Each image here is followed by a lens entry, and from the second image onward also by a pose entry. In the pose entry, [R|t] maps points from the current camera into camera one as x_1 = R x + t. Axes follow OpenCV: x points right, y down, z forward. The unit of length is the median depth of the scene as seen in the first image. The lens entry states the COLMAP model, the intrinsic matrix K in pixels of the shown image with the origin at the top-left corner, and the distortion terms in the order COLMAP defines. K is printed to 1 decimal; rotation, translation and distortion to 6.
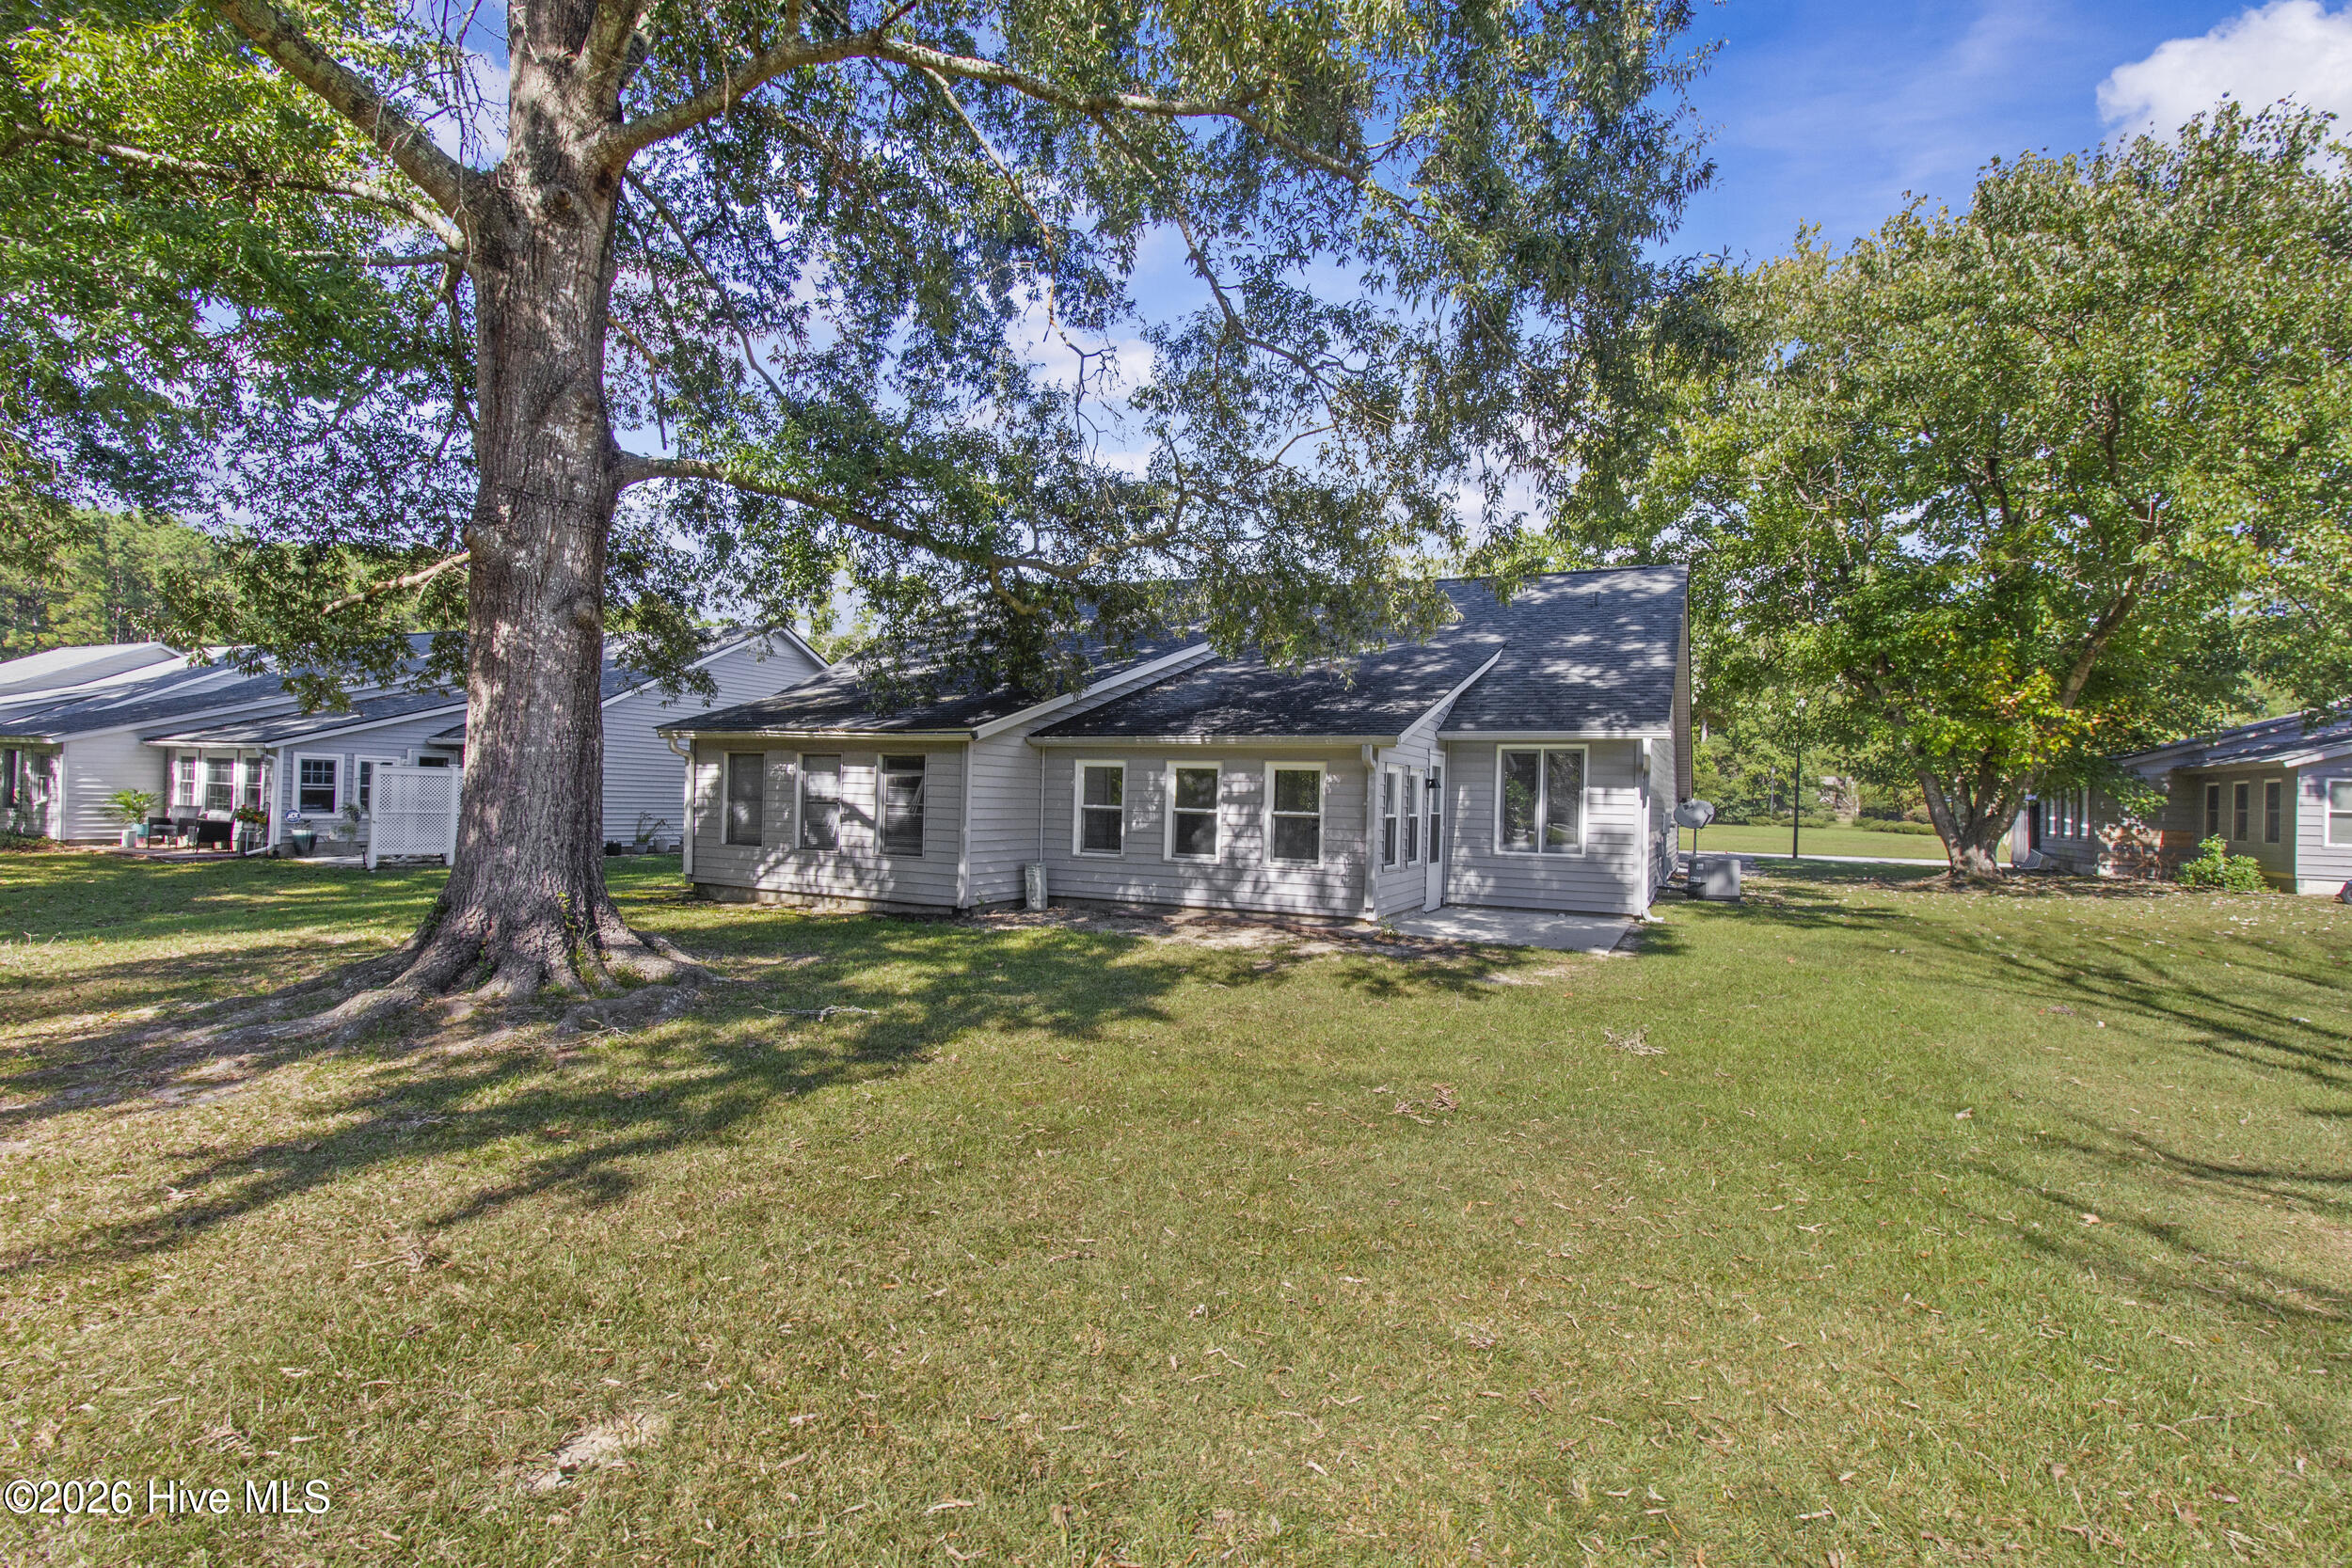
lens RADIAL K [[1095.7, 0, 1181.5], [0, 1095.7, 787.0], [0, 0, 1]] dist [0.002360, 0.000235]
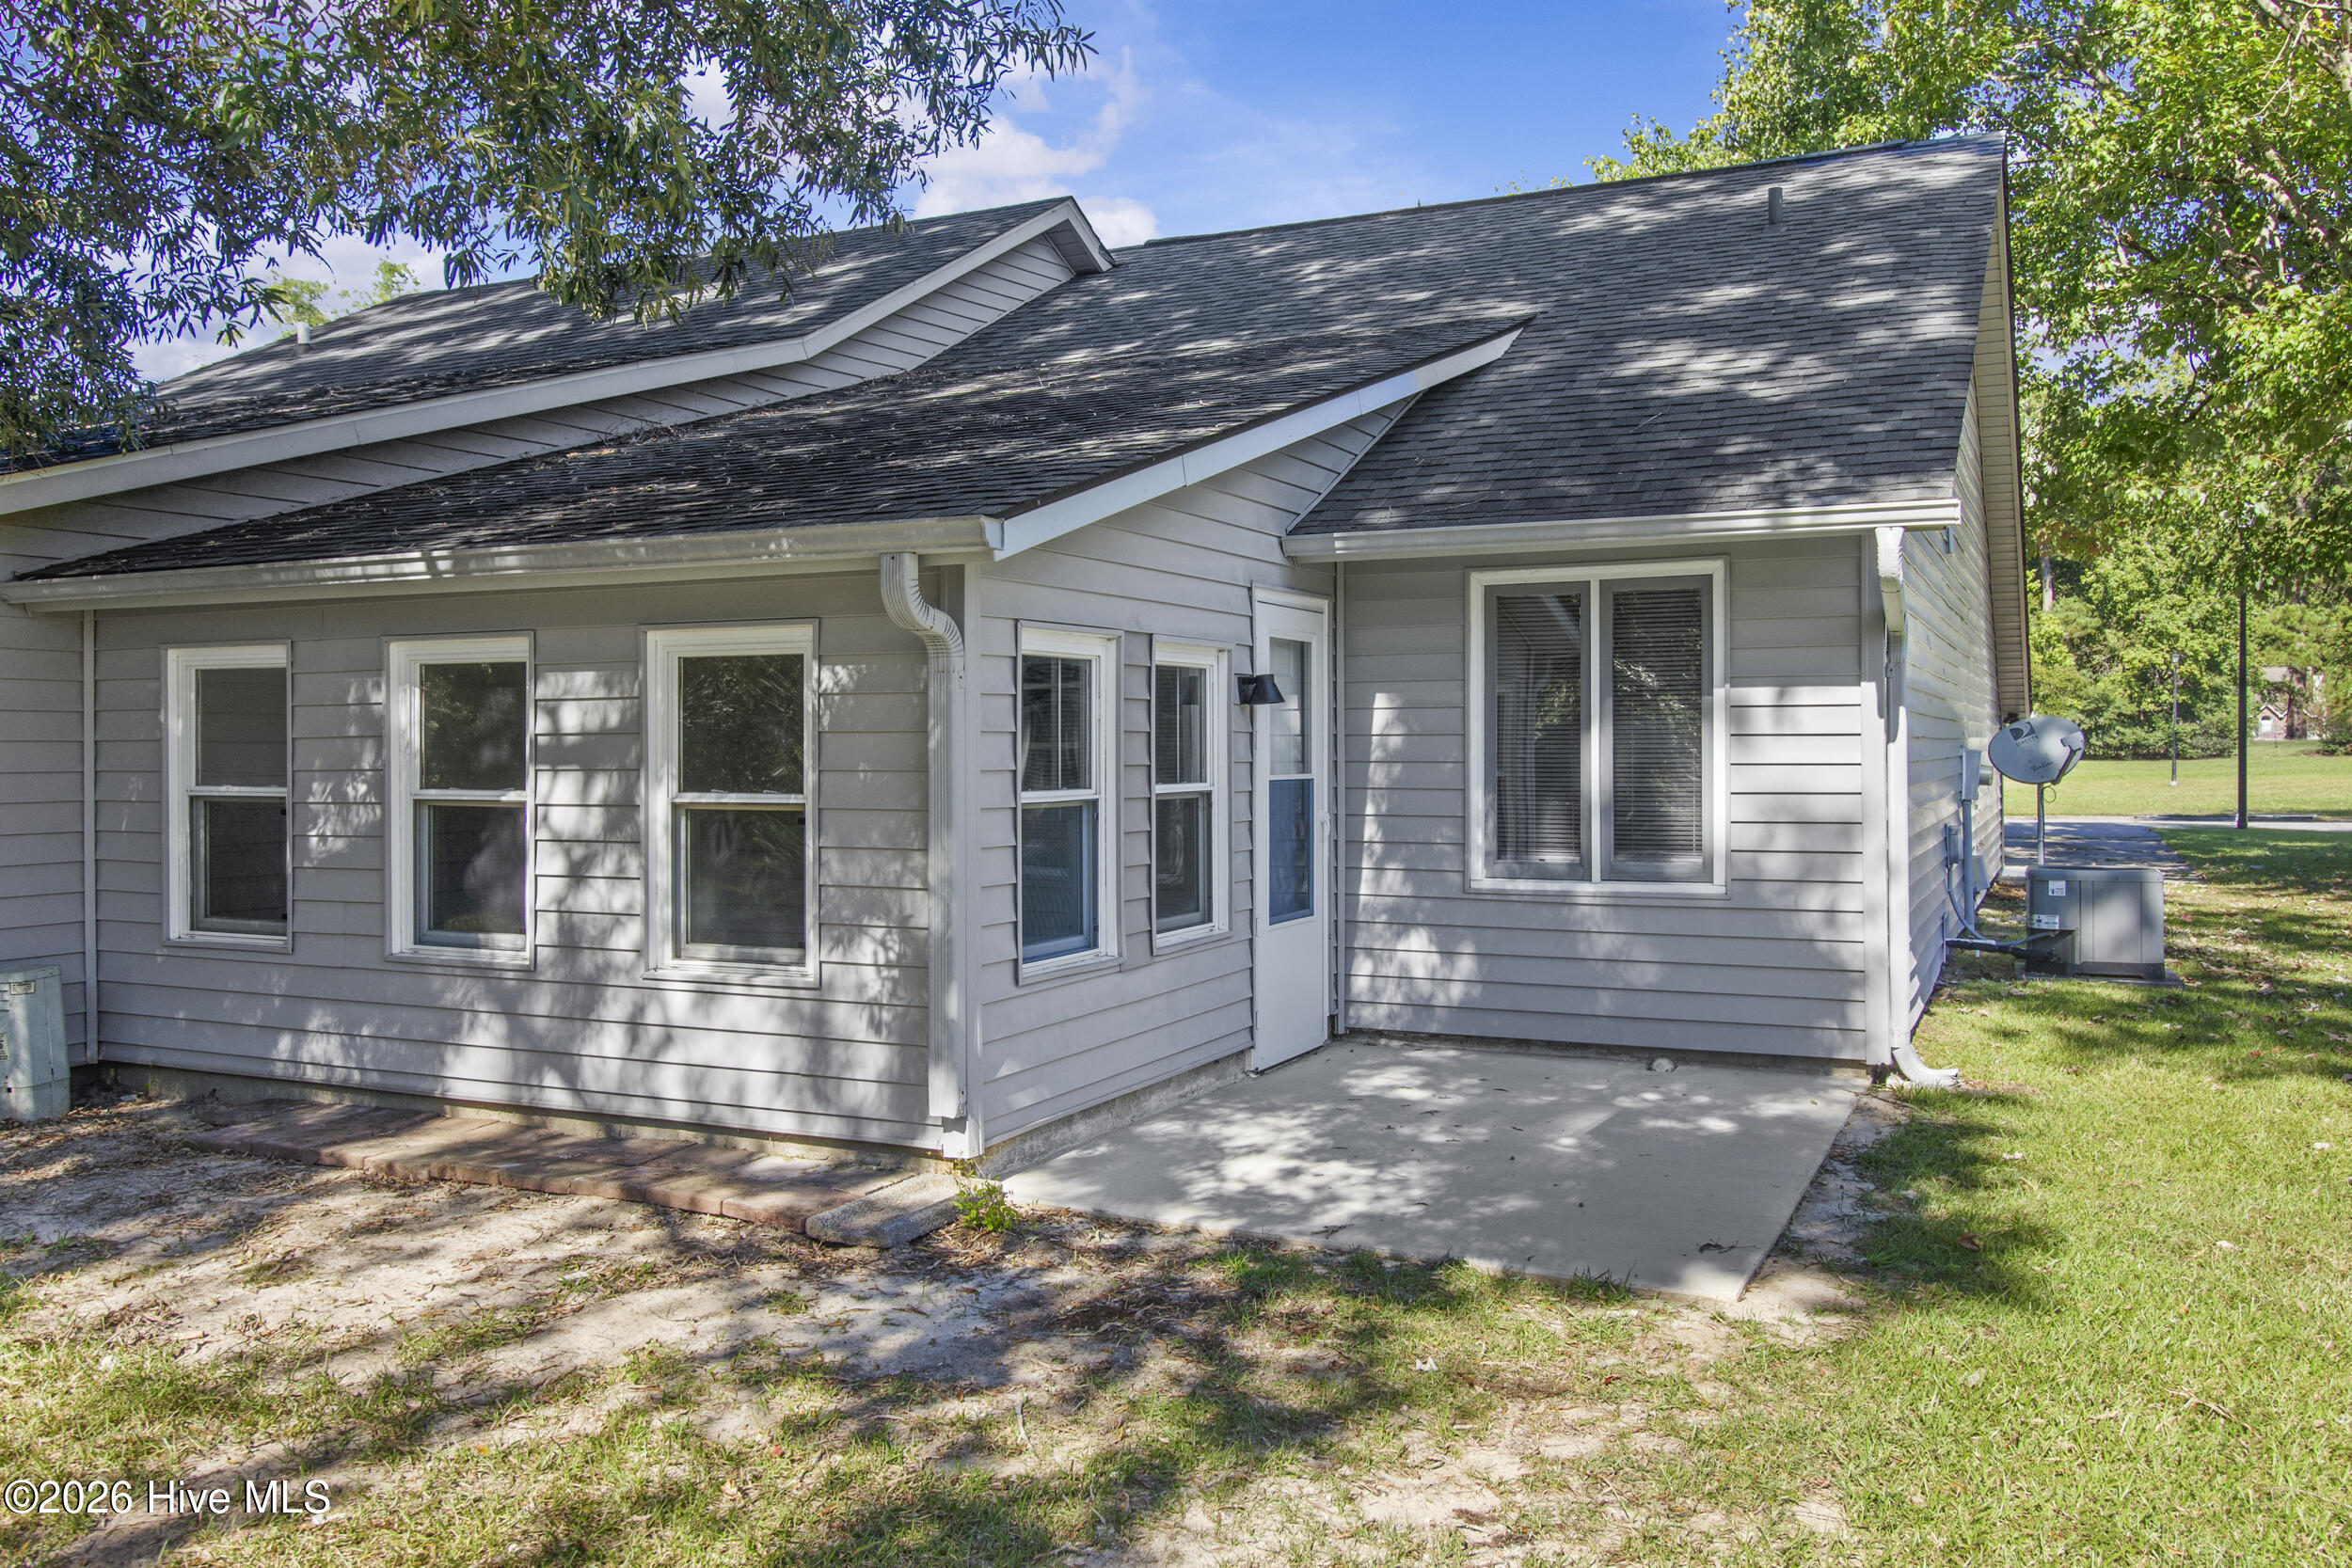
lens RADIAL K [[1899.7, 0, 1180.9], [0, 1899.7, 745.9], [0, 0, 1]] dist [0.022722, -0.004015]
pose [[0.999352, -0.031319, 0.017750, 0.195944], [0.031093, 0.999434, 0.012840, 0.006311], [-0.018142, -0.012280, 0.999760, 0.424692]]
